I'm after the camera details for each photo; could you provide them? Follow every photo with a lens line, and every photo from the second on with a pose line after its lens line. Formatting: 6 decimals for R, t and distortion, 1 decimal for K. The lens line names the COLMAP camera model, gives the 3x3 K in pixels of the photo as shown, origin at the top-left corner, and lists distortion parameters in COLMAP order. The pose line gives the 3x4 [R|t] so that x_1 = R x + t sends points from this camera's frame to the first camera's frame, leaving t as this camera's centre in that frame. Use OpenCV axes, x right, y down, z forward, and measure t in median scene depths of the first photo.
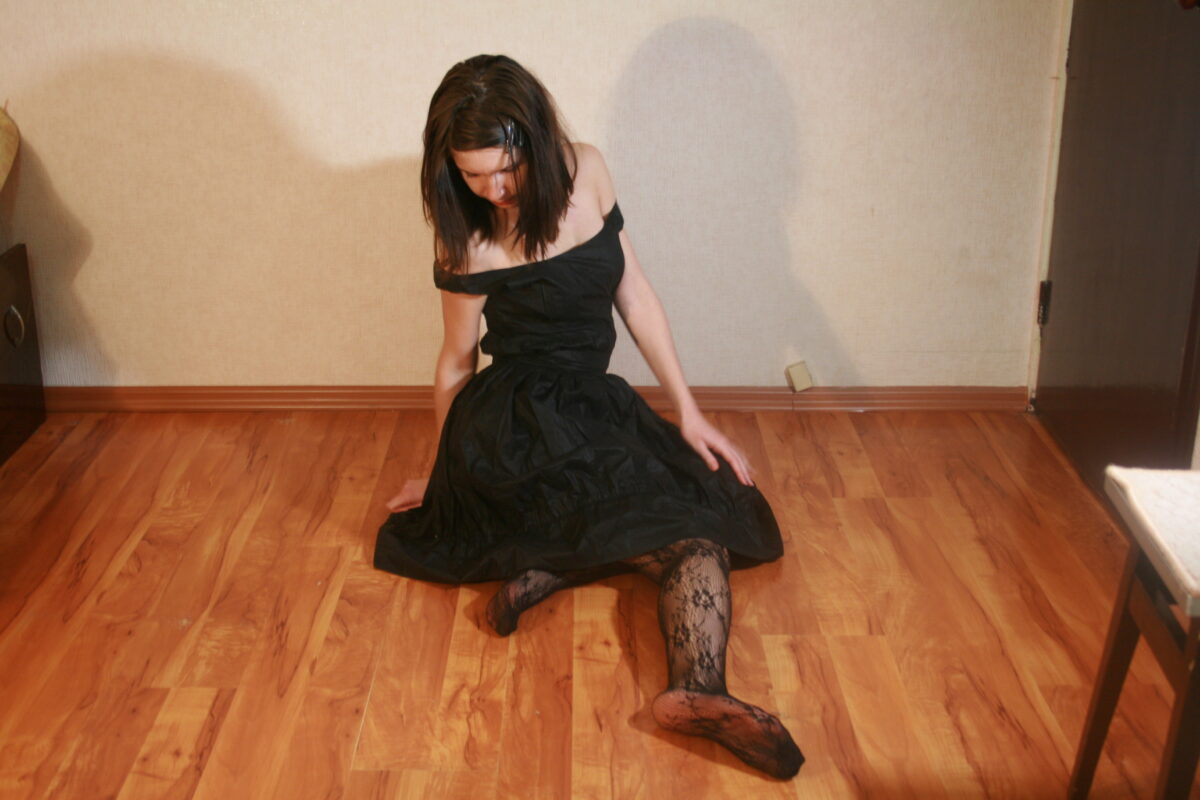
lens RADIAL K [[1470.6, 0, 595.0], [0, 1470.6, 406.5], [0, 0, 1]] dist [-0.027835, 0.000000]
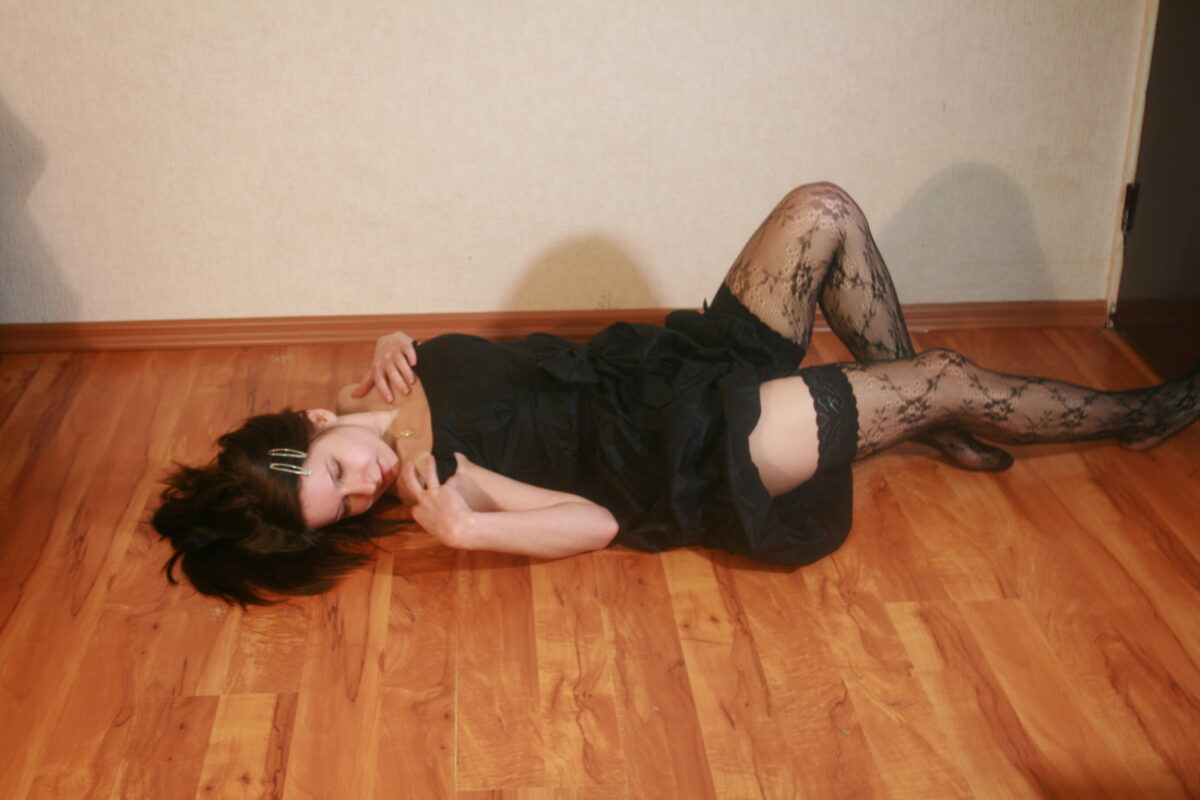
lens RADIAL K [[1550.3, 0, 595.0], [0, 1550.3, 393.3], [0, 0, 1]] dist [-0.013575, 0.000000]
pose [[0.997411, -0.025431, 0.067261, -0.122350], [0.021120, 0.997724, 0.064040, -0.033972], [-0.068736, -0.062453, 0.995678, 0.097060]]
